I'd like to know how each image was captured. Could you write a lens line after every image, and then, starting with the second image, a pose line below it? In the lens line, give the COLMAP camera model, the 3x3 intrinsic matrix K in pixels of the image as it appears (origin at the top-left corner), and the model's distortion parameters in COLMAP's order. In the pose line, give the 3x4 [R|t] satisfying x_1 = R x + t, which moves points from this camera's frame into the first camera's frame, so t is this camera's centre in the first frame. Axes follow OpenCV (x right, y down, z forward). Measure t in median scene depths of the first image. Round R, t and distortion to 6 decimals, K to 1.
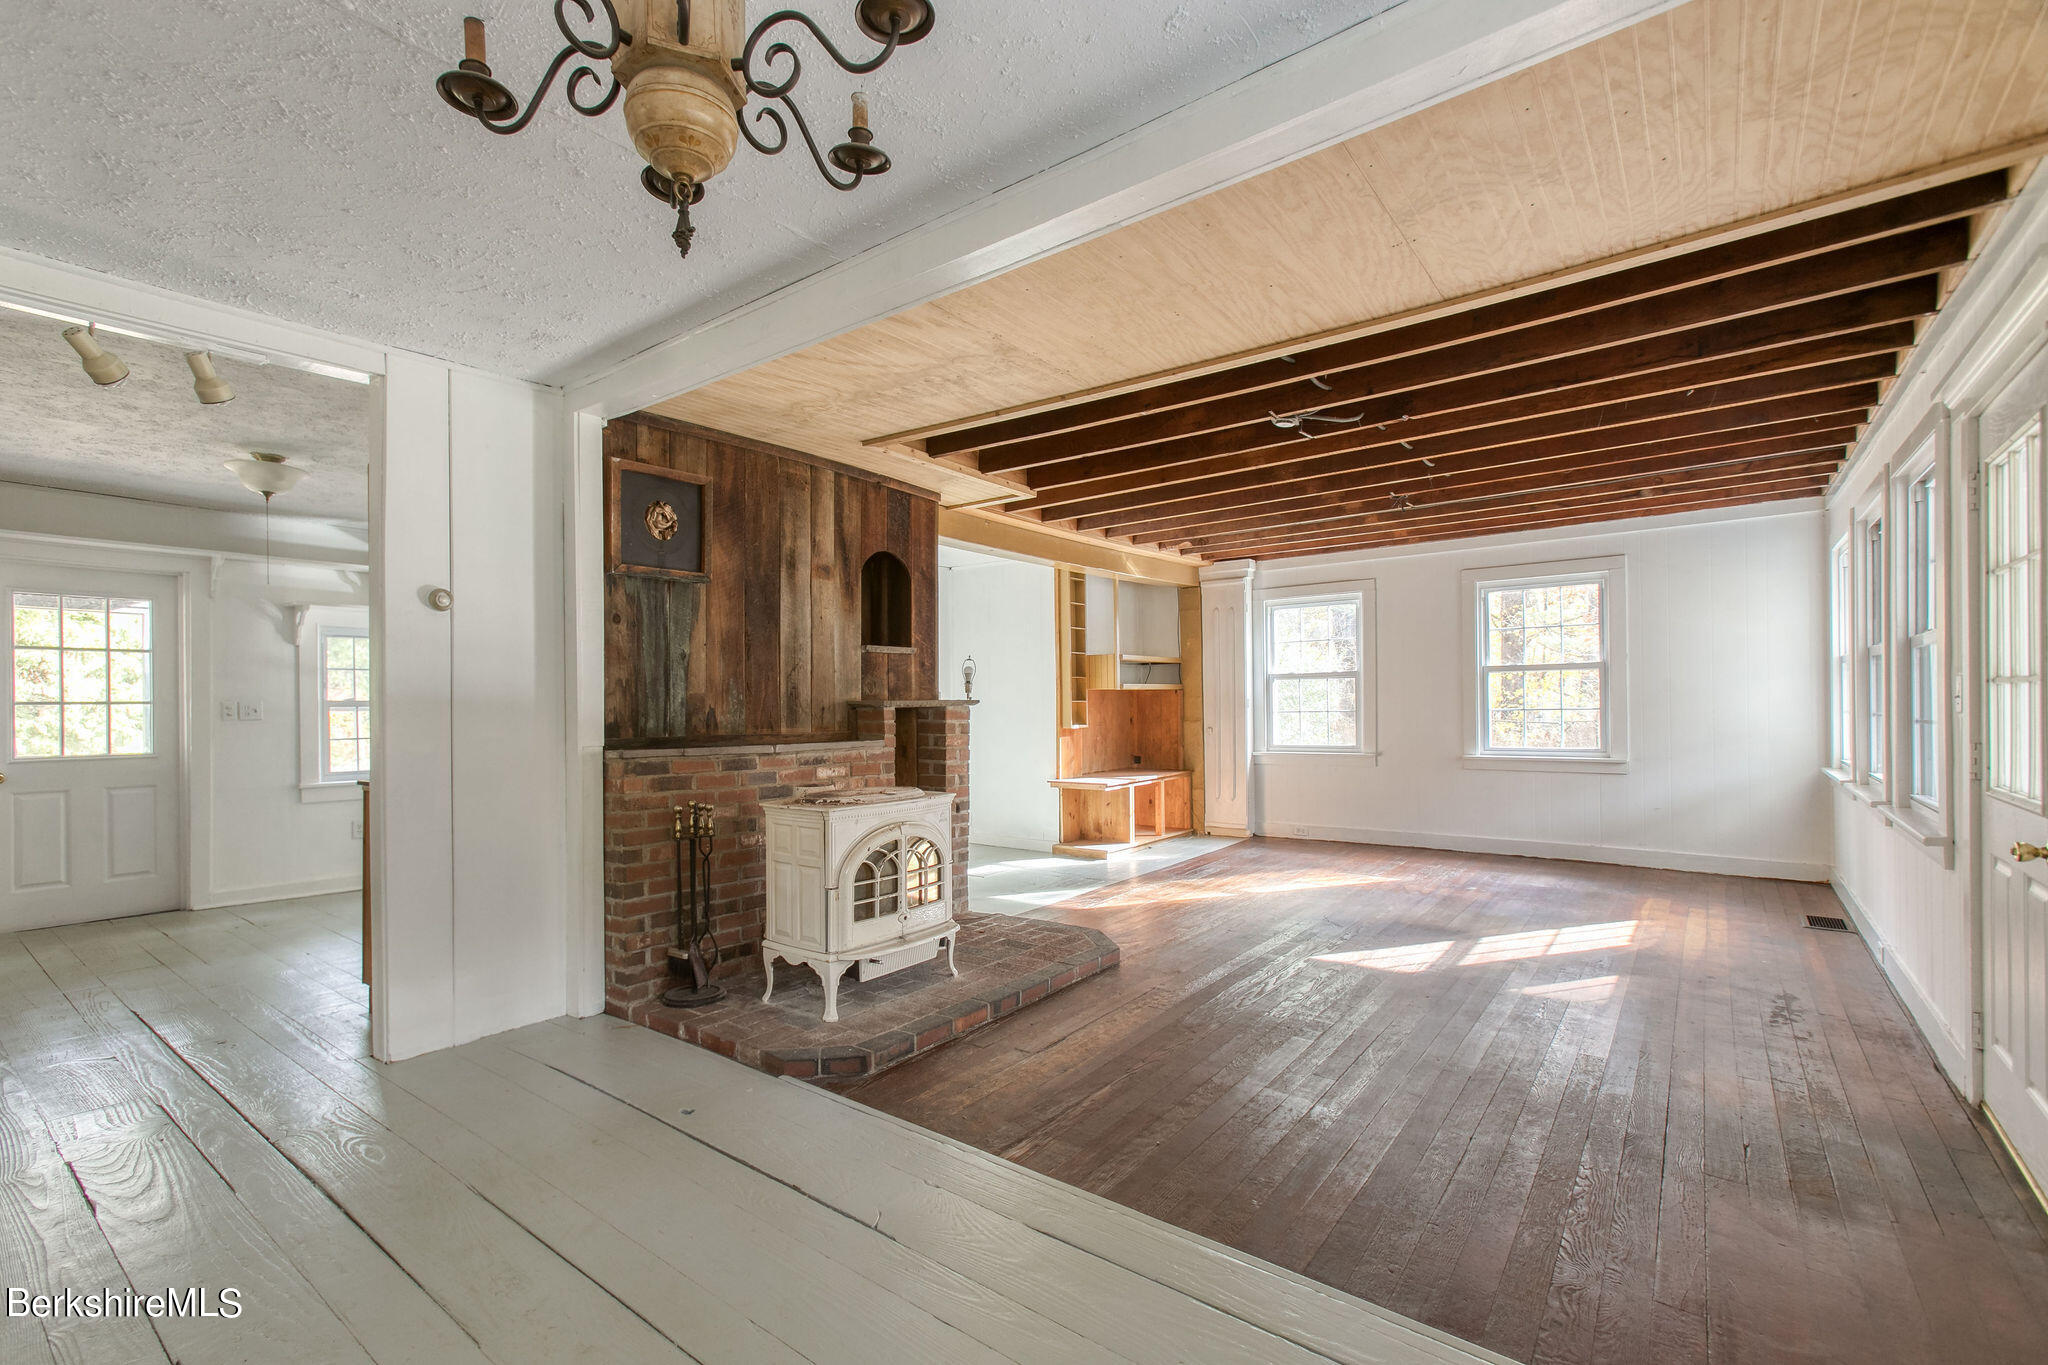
lens RADIAL K [[896.2, 0, 969.2], [0, 896.2, 707.6], [0, 0, 1]] dist [-0.002553, 0.005280]
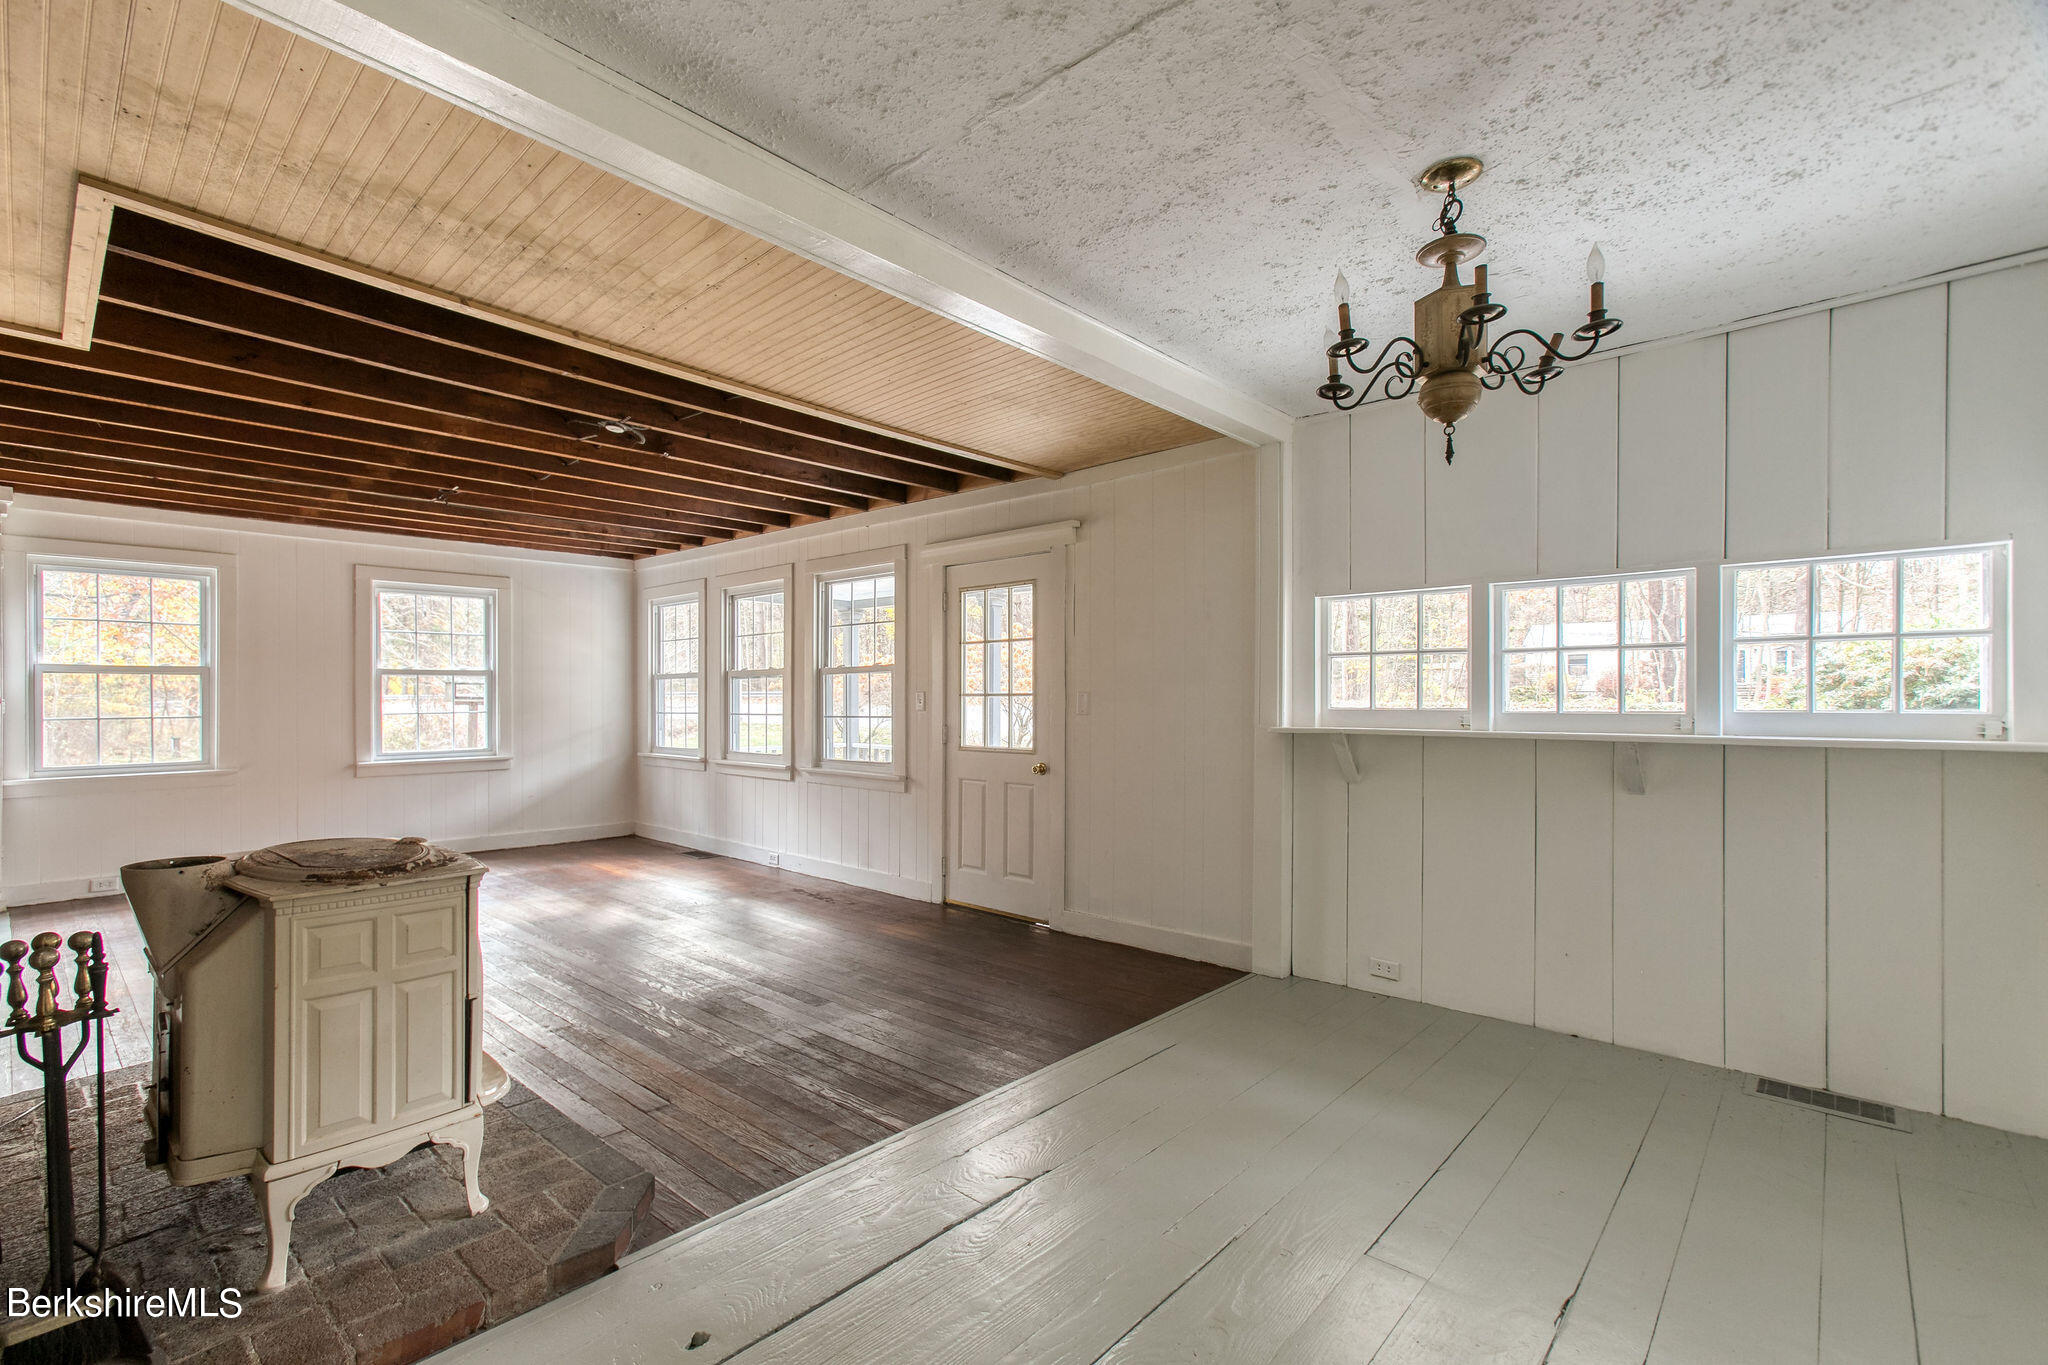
lens RADIAL K [[896.2, 0, 1018.4], [0, 896.2, 691.2], [0, 0, 1]] dist [-0.002553, 0.005280]
pose [[0.059538, 0.023413, 0.997951, -0.603359], [0.003169, 0.999715, -0.023643, 0.005664], [-0.998221, 0.004570, 0.059447, 0.467991]]
